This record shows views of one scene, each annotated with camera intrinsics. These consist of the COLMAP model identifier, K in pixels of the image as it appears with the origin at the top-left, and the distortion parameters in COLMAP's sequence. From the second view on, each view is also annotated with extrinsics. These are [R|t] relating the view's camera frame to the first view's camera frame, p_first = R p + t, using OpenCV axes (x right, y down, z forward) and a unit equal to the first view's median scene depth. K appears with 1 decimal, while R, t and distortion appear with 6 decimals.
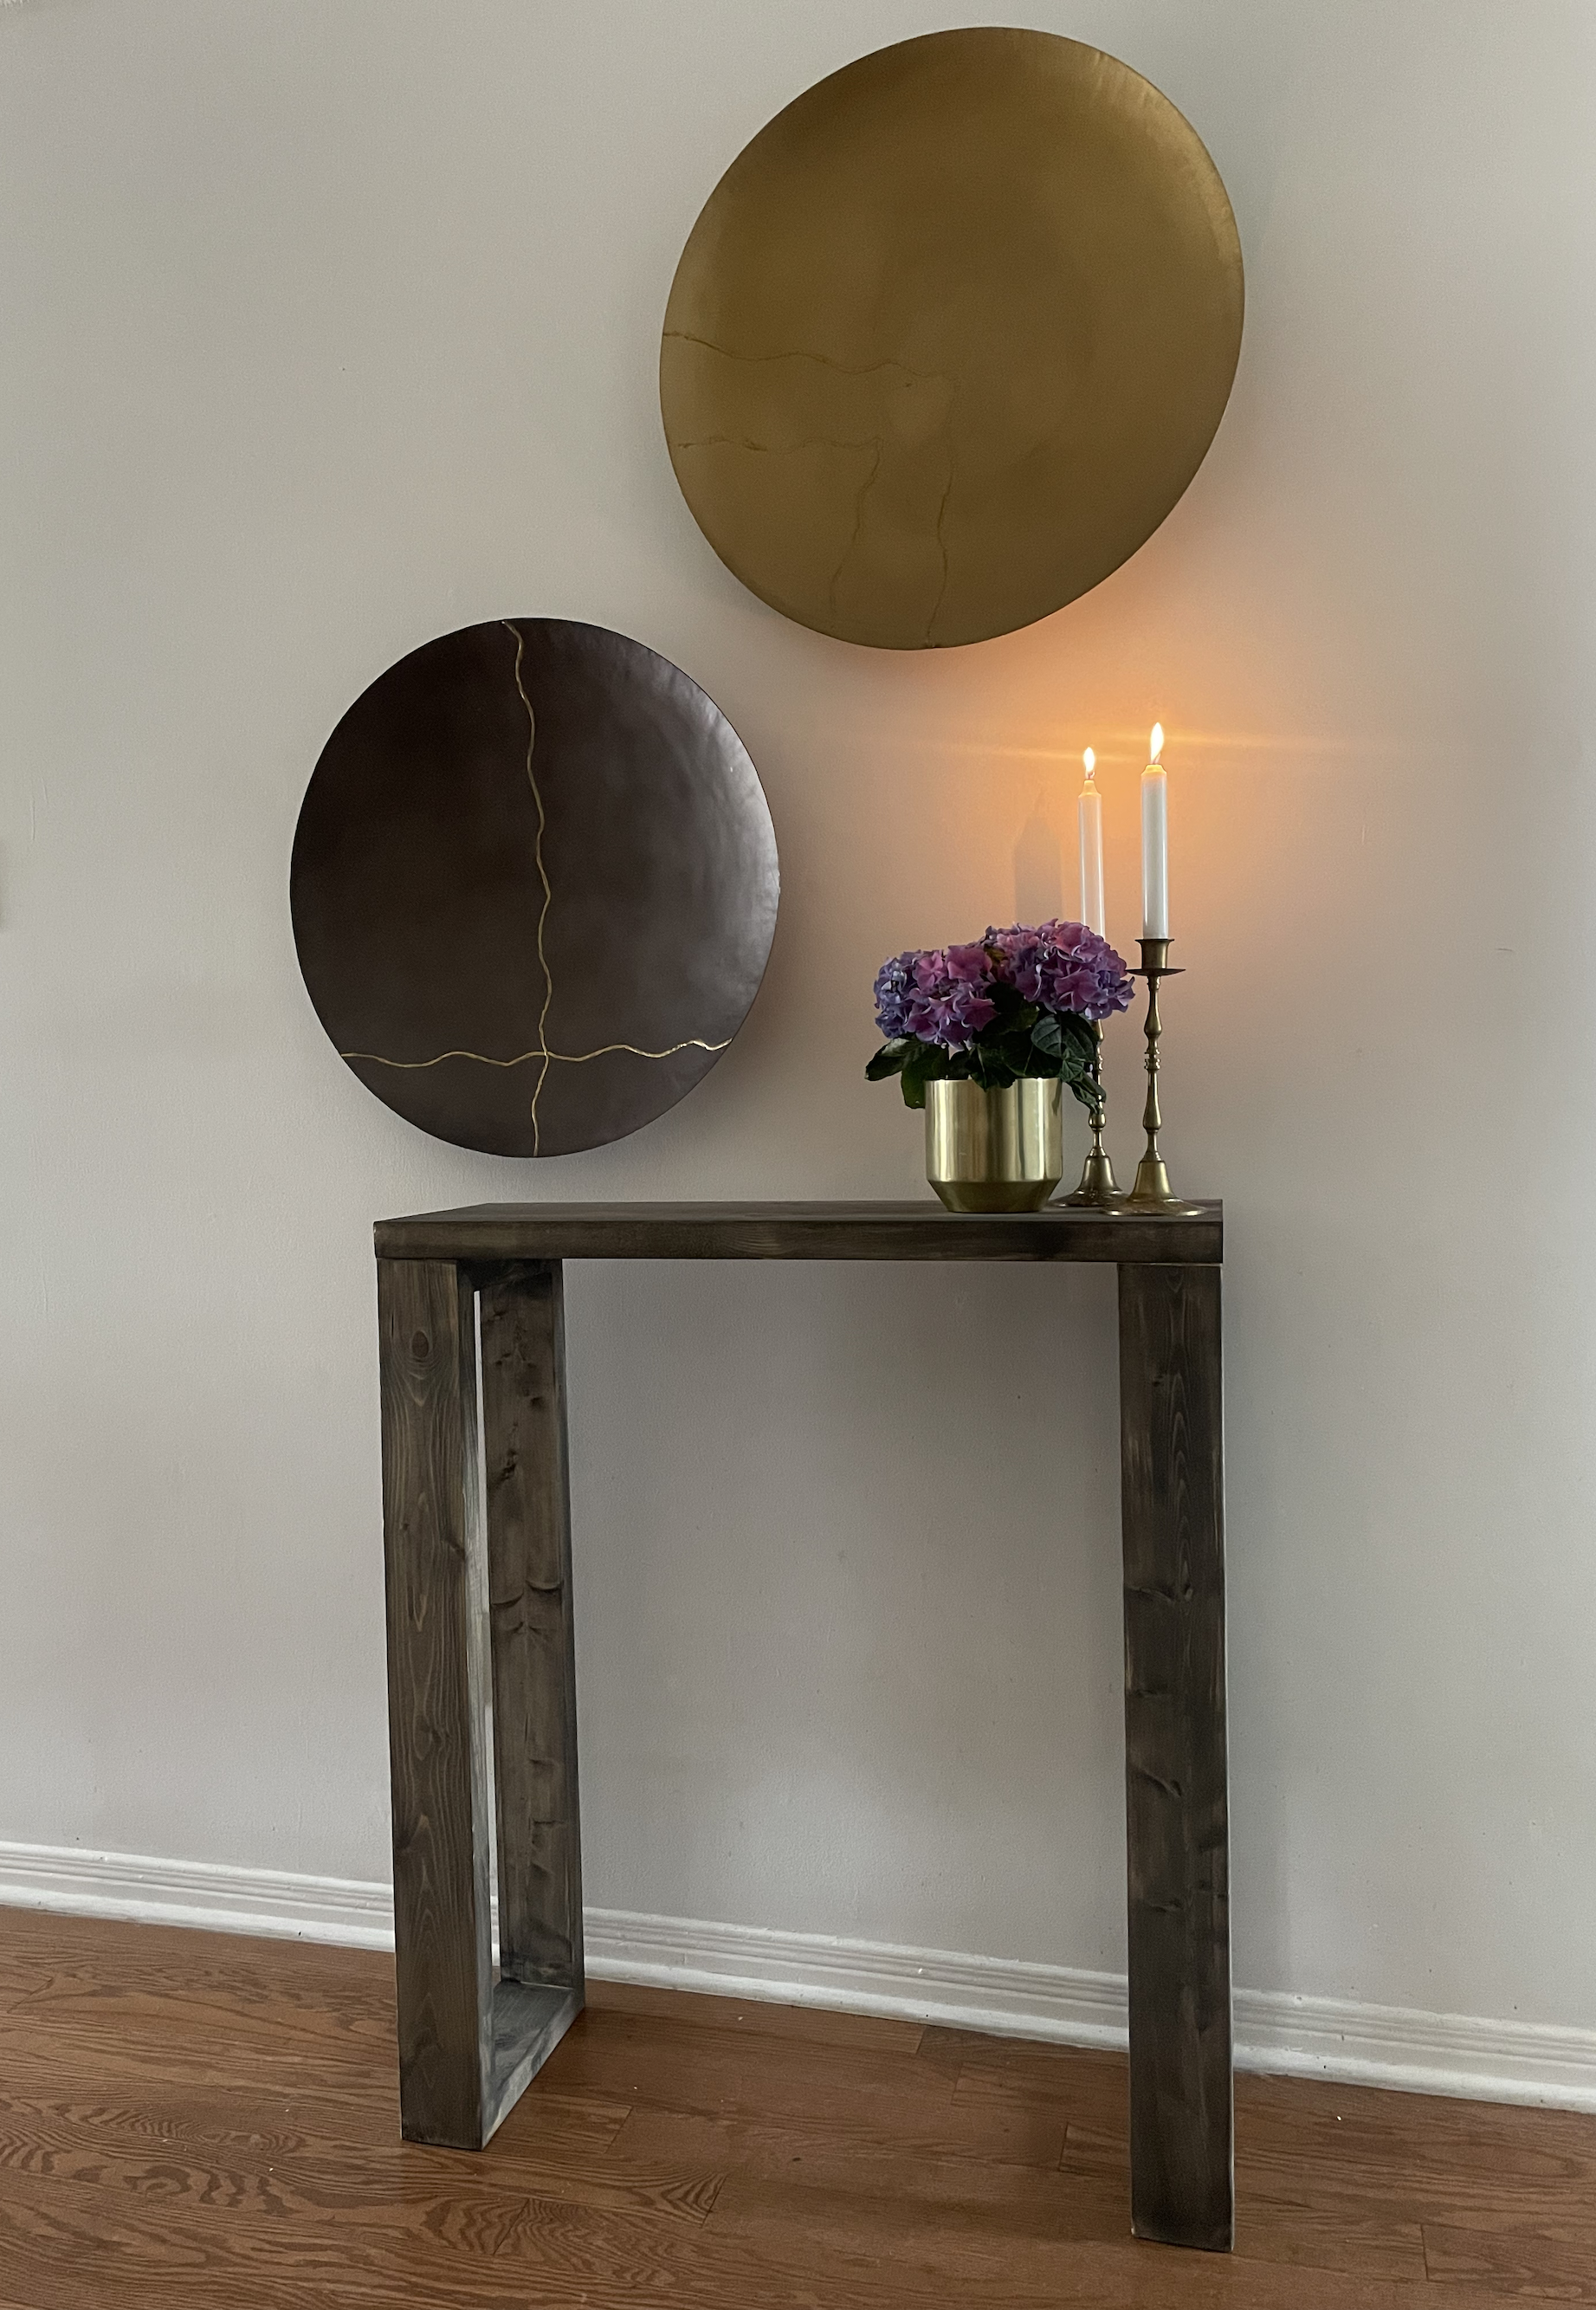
lens RADIAL K [[1747.3, 0, 743.5], [0, 1747.3, 1132.8], [0, 0, 1]] dist [0.062529, -0.084977]
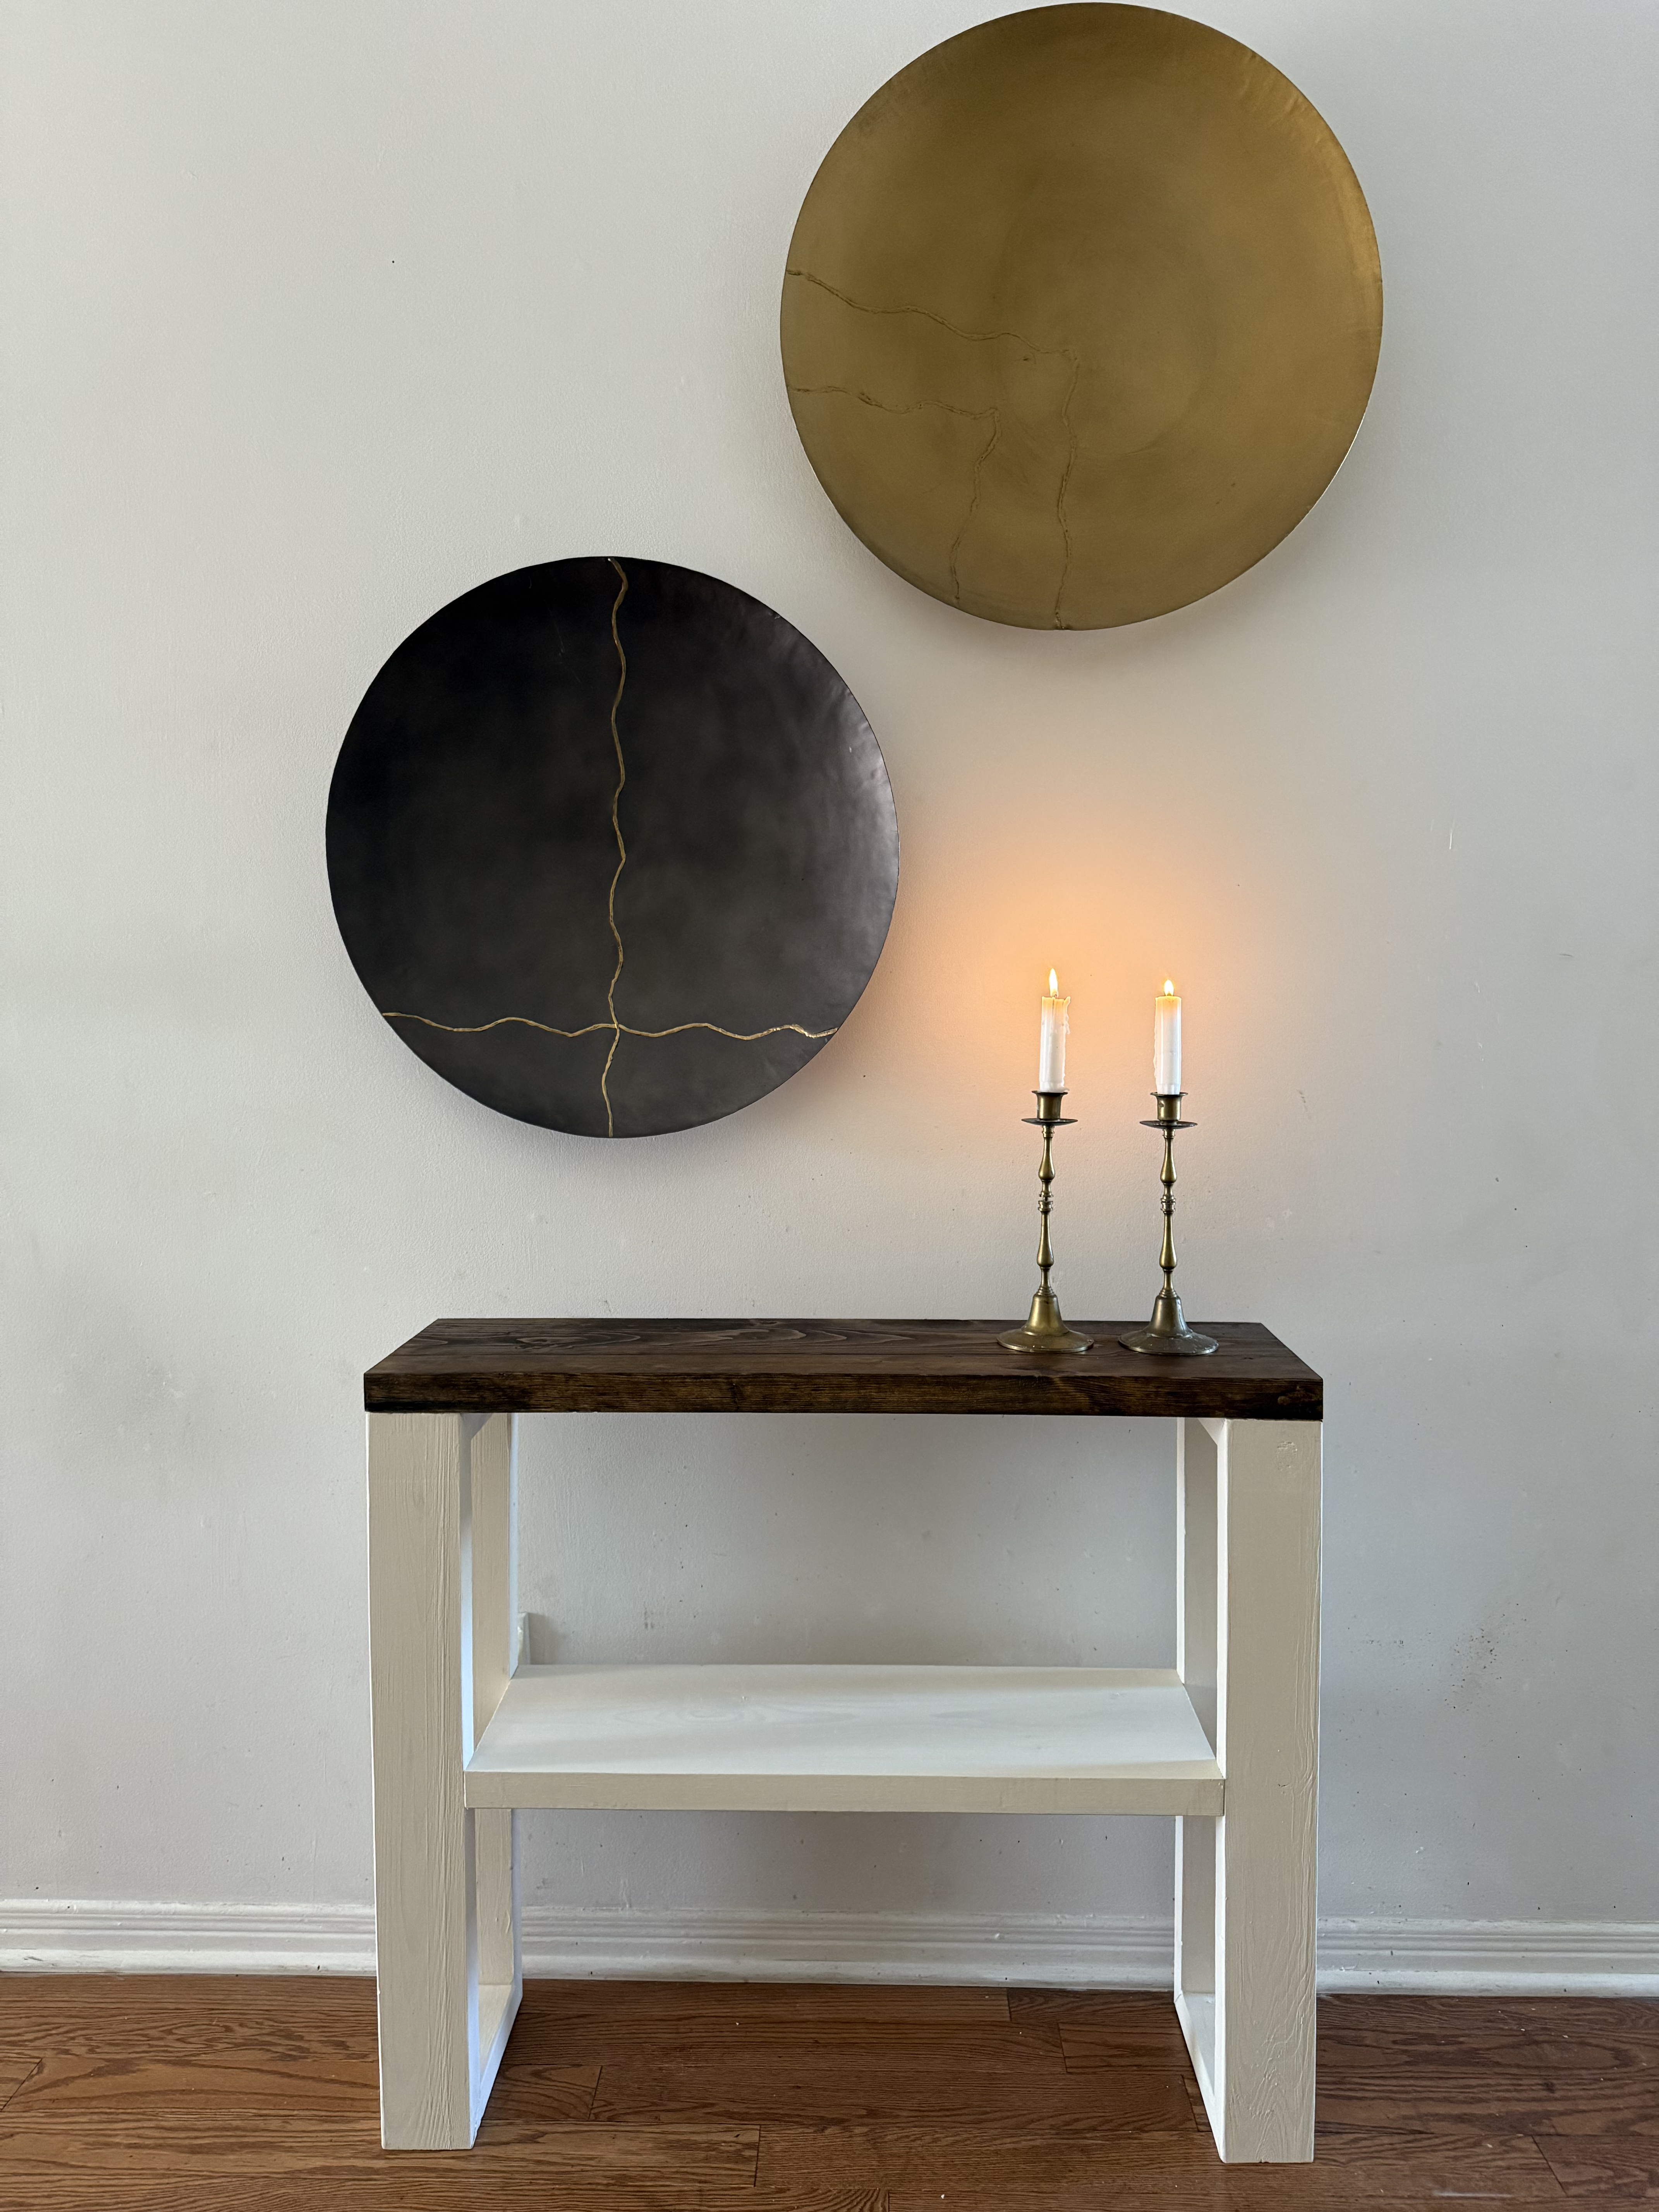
lens RADIAL K [[1578.5, 0, 827.7], [0, 1578.5, 1095.4], [0, 0, 1]] dist [-0.001570, -0.007855]
pose [[0.964922, 0.007236, 0.262436, -0.251302], [-0.014399, 0.999574, 0.025380, -0.033990], [-0.262140, -0.028268, 0.964616, 0.171225]]
